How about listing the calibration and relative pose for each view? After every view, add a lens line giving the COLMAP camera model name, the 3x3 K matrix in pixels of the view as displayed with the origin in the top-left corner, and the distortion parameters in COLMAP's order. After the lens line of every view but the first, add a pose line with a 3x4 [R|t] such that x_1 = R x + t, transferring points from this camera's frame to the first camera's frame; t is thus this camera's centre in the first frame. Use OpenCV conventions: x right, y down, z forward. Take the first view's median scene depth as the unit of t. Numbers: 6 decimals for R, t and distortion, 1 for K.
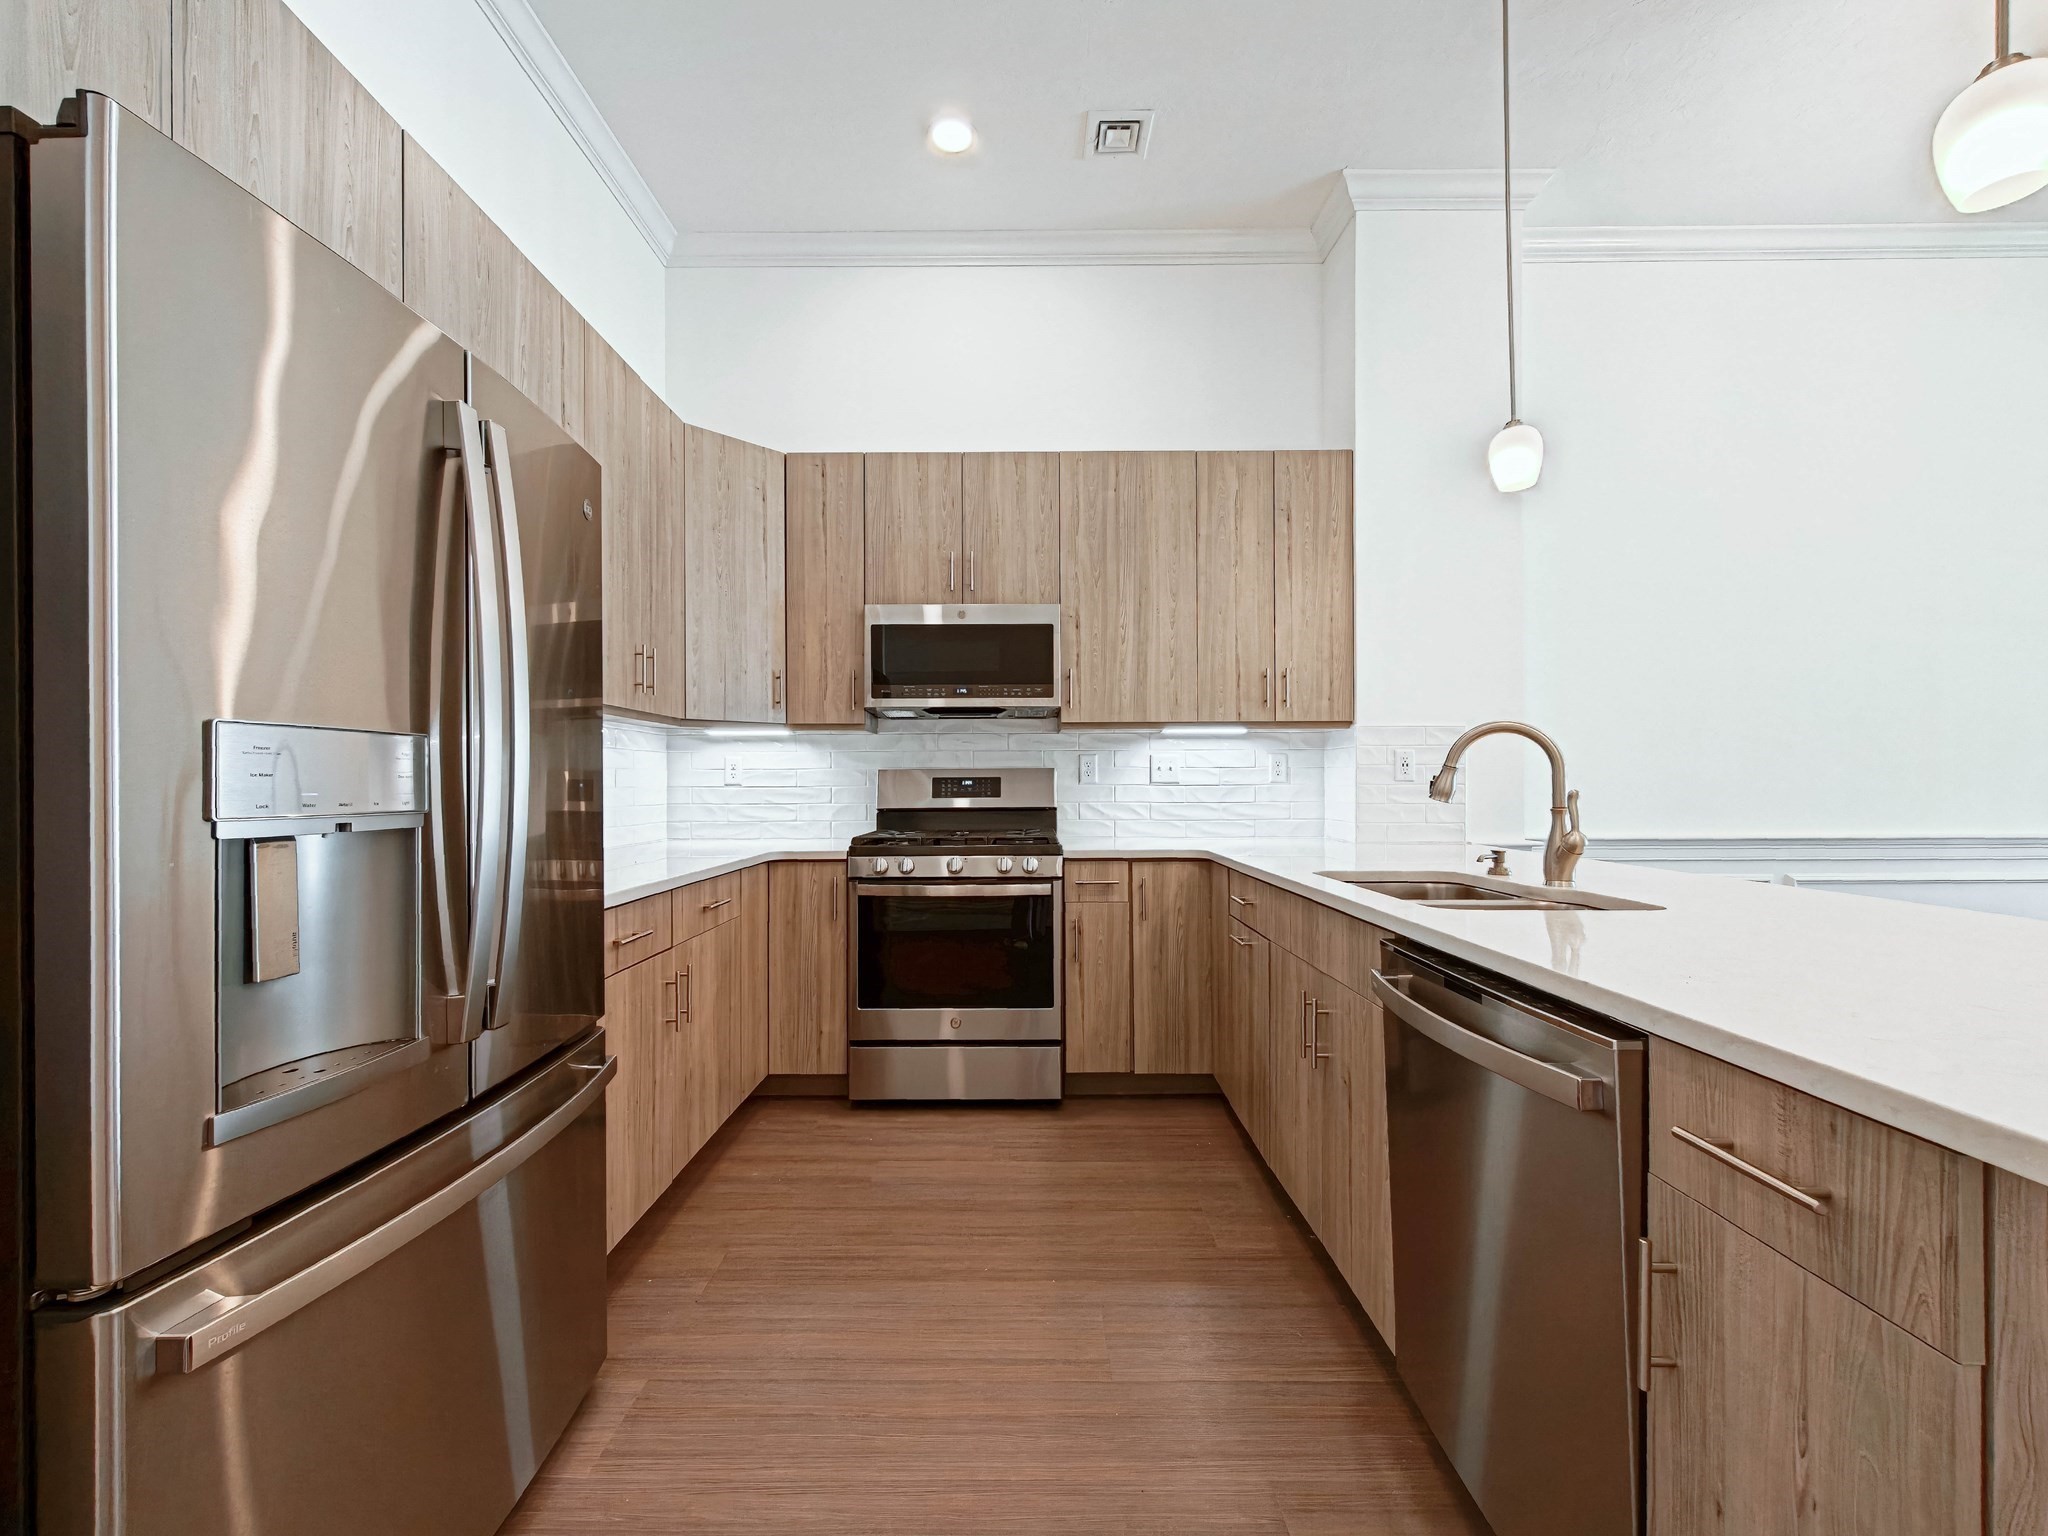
lens RADIAL K [[848.2, 0, 1022.0], [0, 848.2, 781.5], [0, 0, 1]] dist [0.001394, 0.000187]
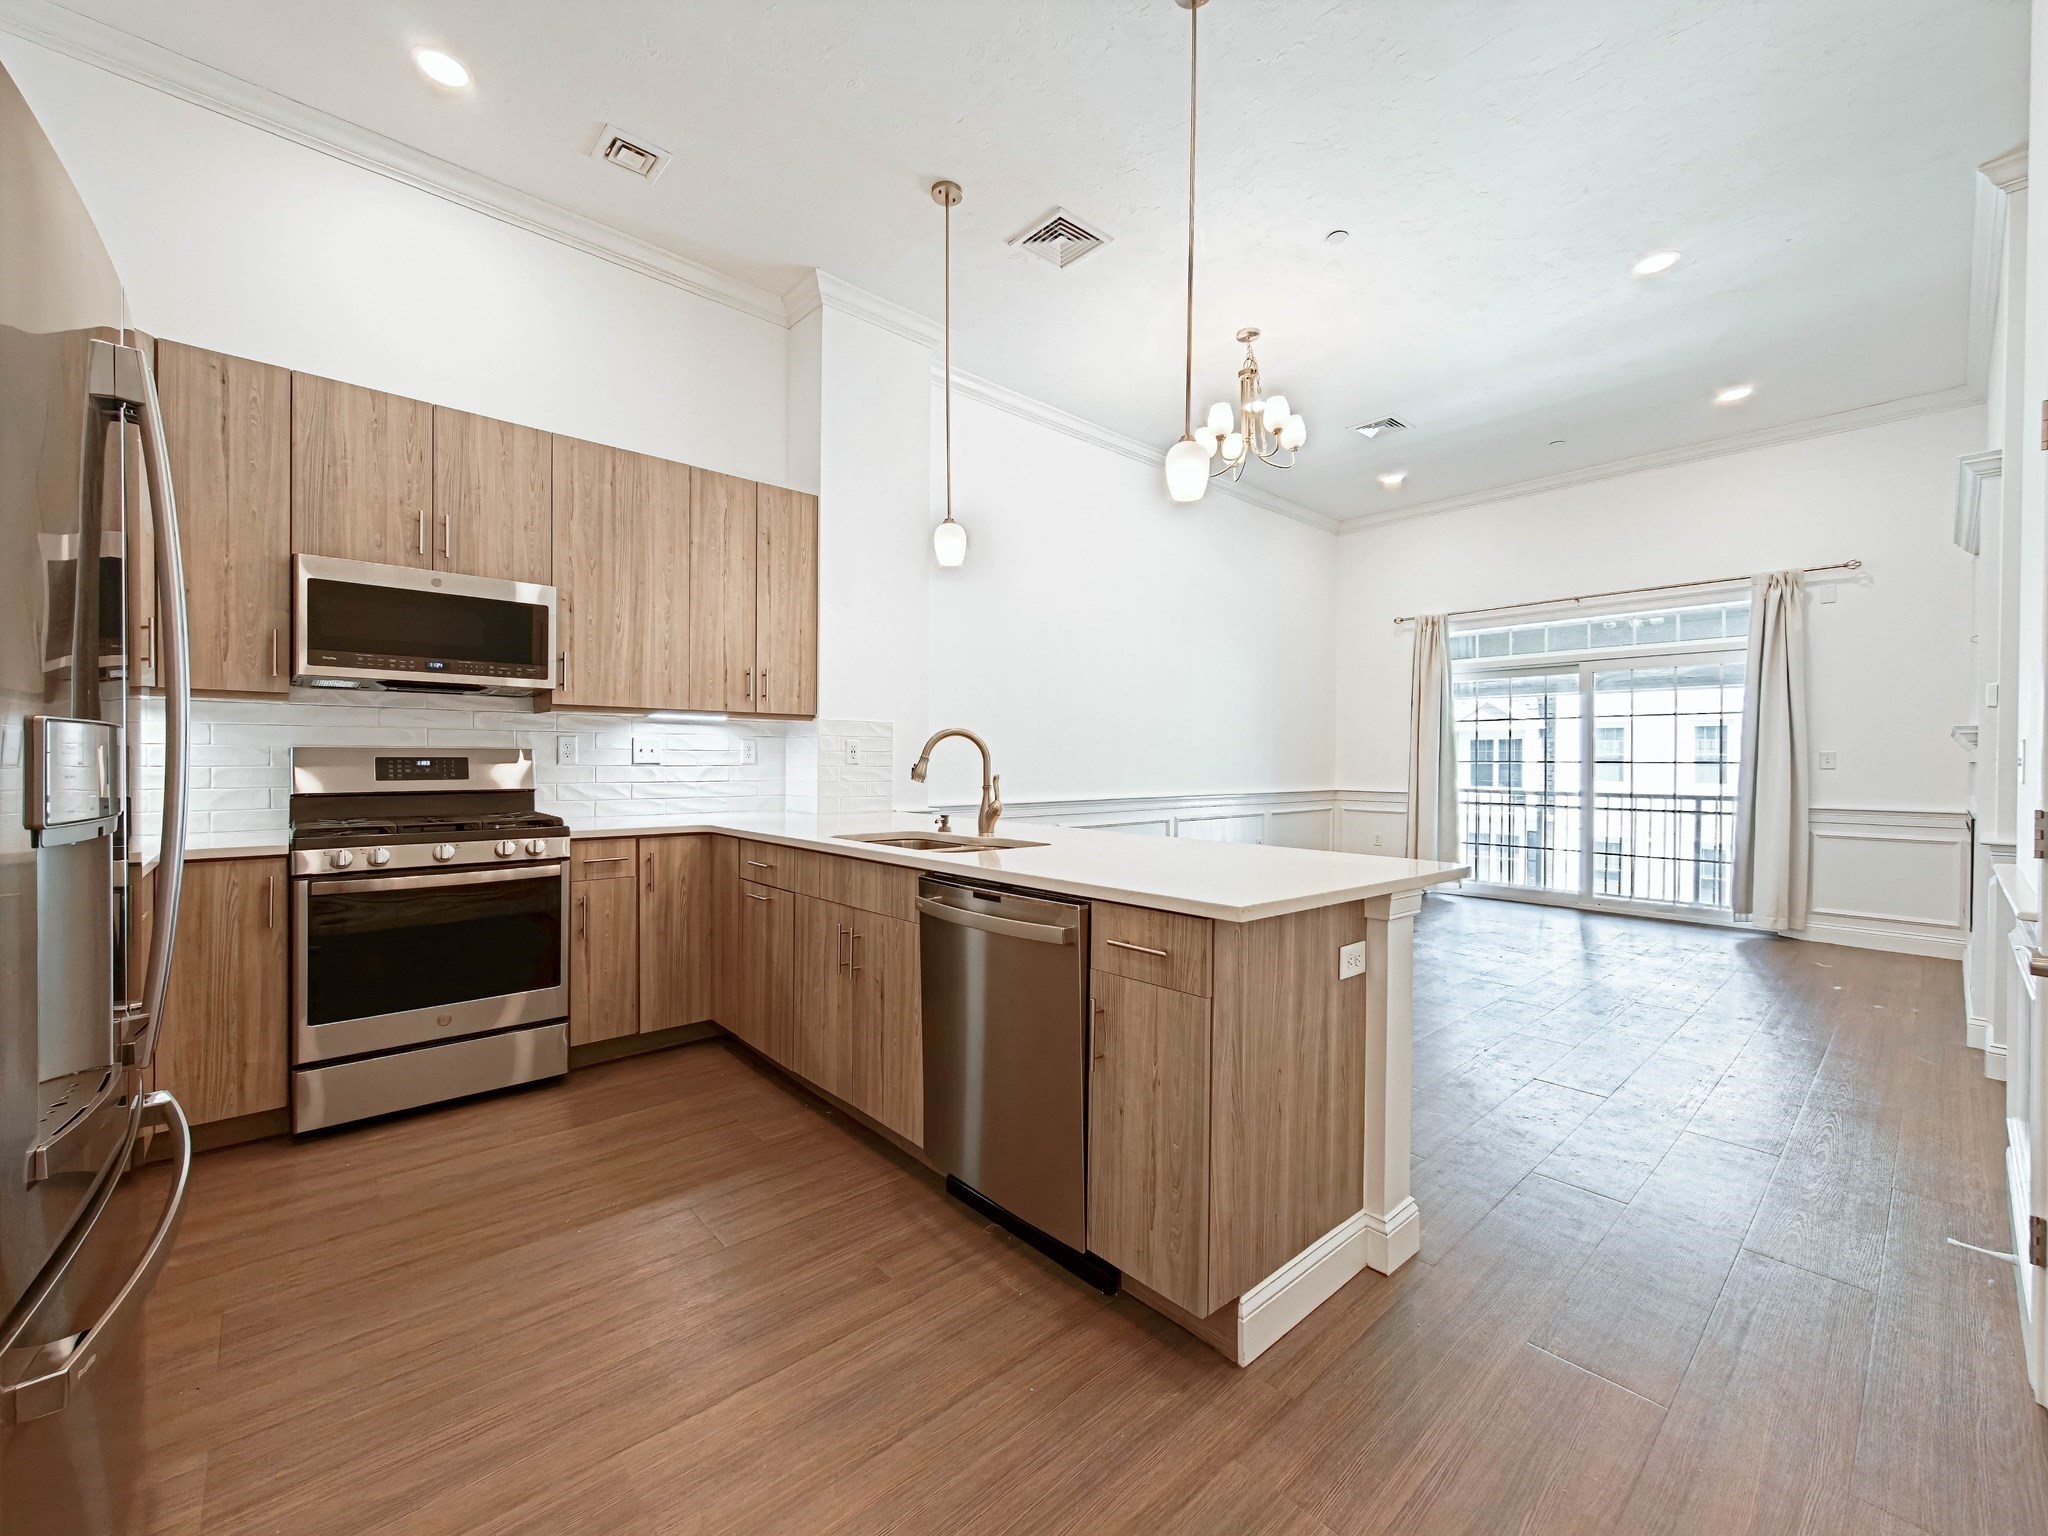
lens RADIAL K [[826.3, 0, 1024.0], [0, 826.3, 768.0], [0, 0, 1]] dist [0.000423, 0.000058]
pose [[0.738583, 0.001219, 0.674161, -0.213499], [-0.010908, 0.999889, 0.010142, -0.010978], [-0.674074, -0.014845, 0.738514, -0.103207]]
